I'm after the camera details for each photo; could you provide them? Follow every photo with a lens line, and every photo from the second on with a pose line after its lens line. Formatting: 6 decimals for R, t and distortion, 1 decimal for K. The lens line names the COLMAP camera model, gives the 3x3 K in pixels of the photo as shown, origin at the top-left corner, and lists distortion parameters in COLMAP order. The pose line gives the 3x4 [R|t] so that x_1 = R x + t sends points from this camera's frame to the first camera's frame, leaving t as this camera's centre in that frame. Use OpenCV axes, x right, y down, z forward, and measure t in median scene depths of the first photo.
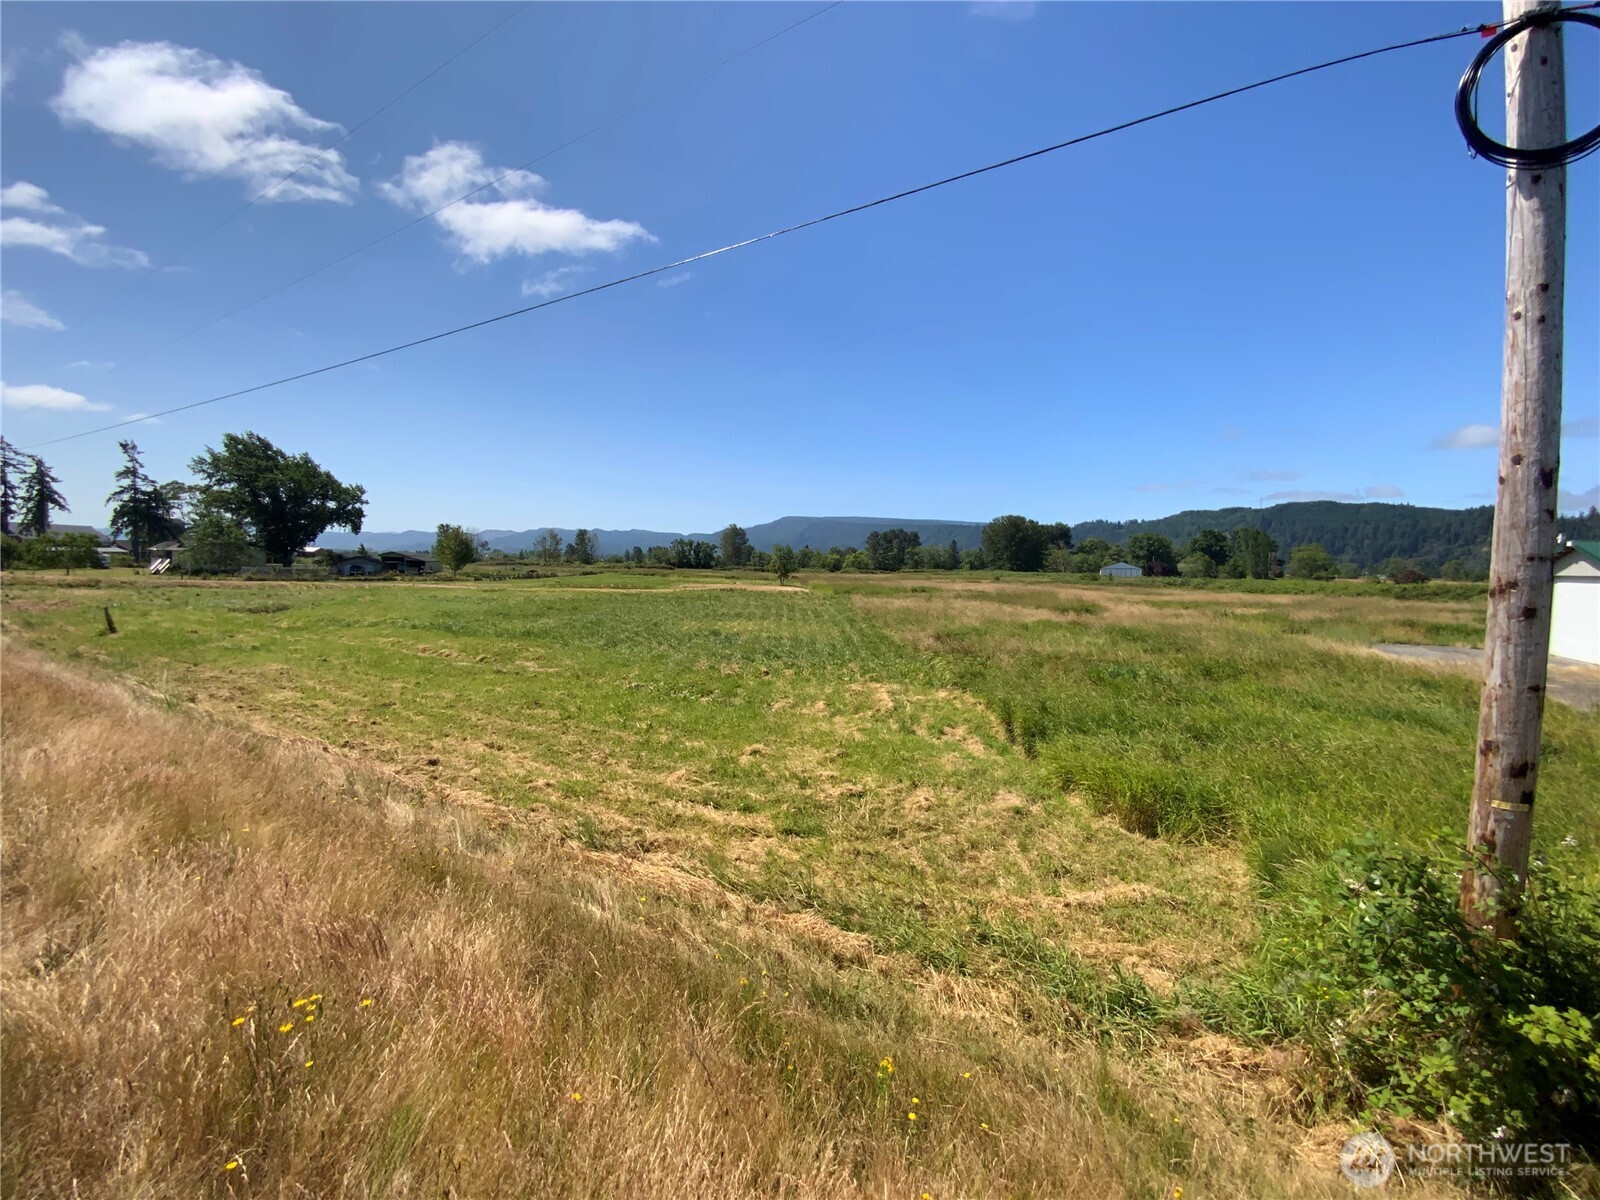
lens RADIAL K [[616.2, 0, 810.6], [0, 616.2, 588.4], [0, 0, 1]] dist [-0.027438, -0.003793]
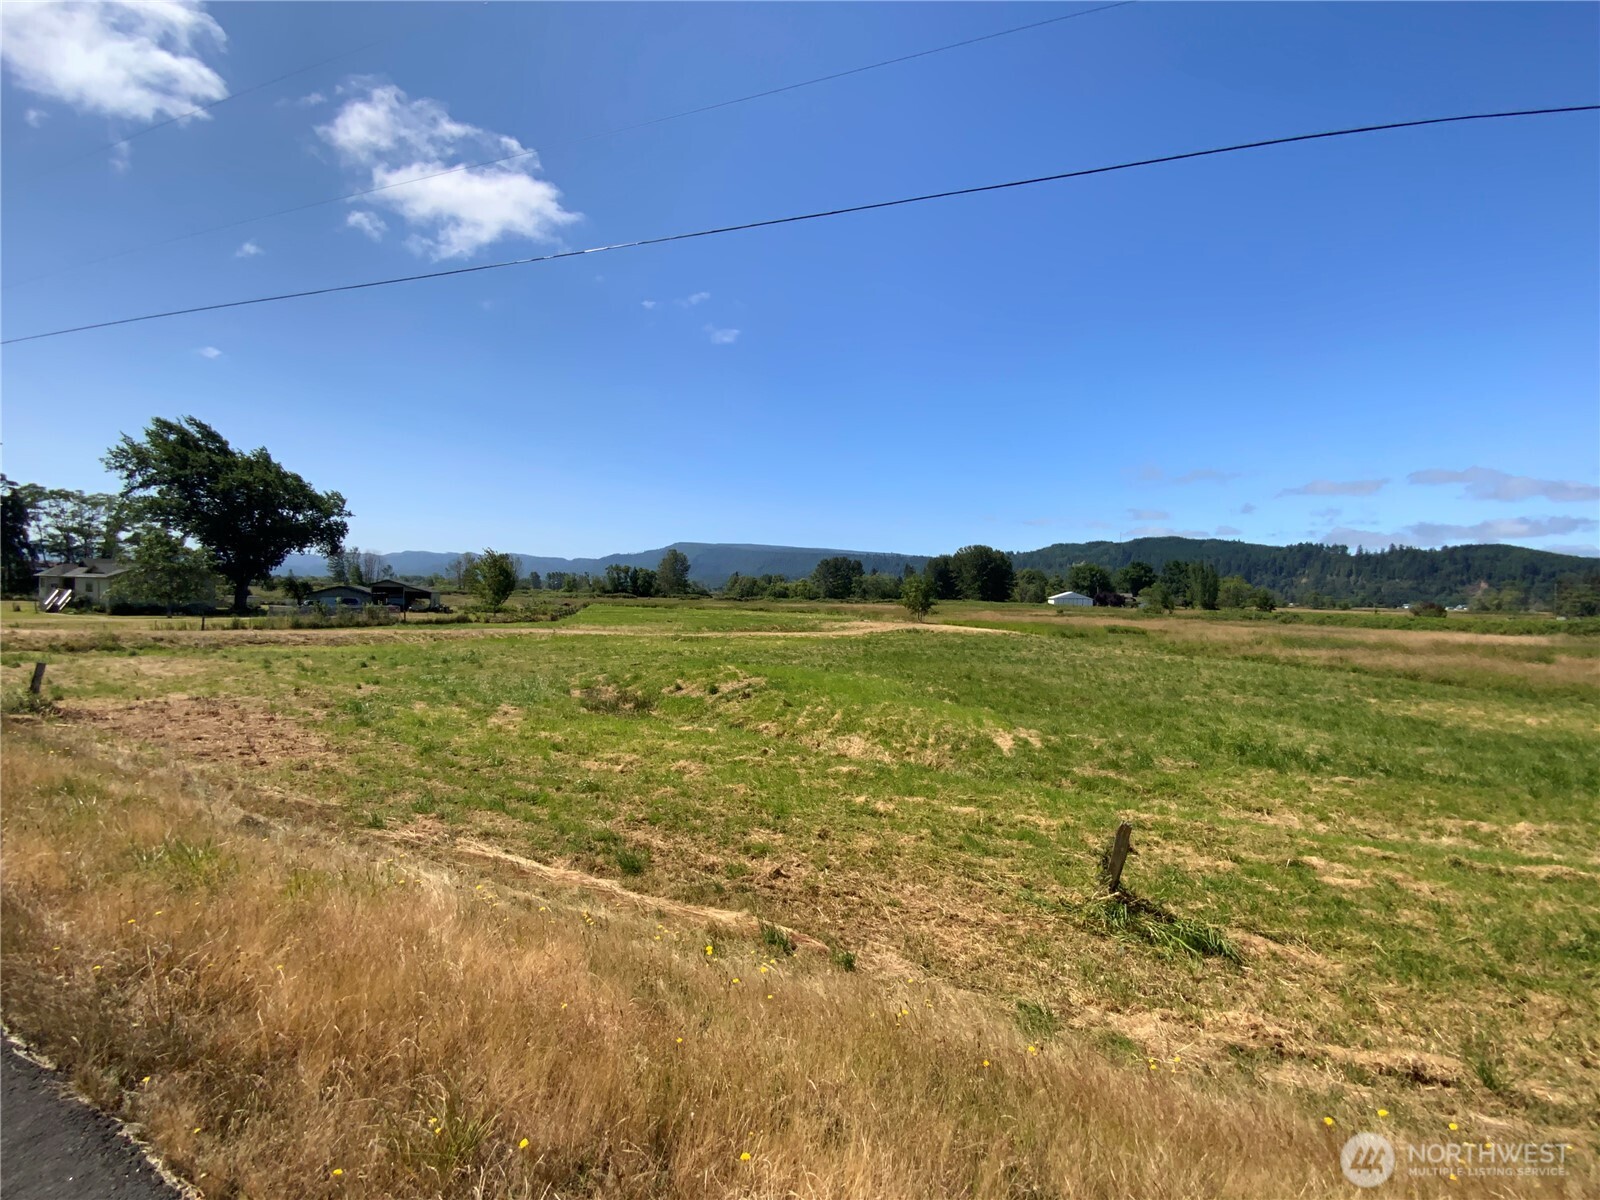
lens RADIAL K [[616.2, 0, 814.0], [0, 616.2, 602.9], [0, 0, 1]] dist [-0.027438, -0.003793]
pose [[0.988213, 0.002836, 0.153060, -0.269253], [0.000184, 0.999806, -0.019712, -0.016155], [-0.153086, 0.019508, 0.988020, 0.156260]]
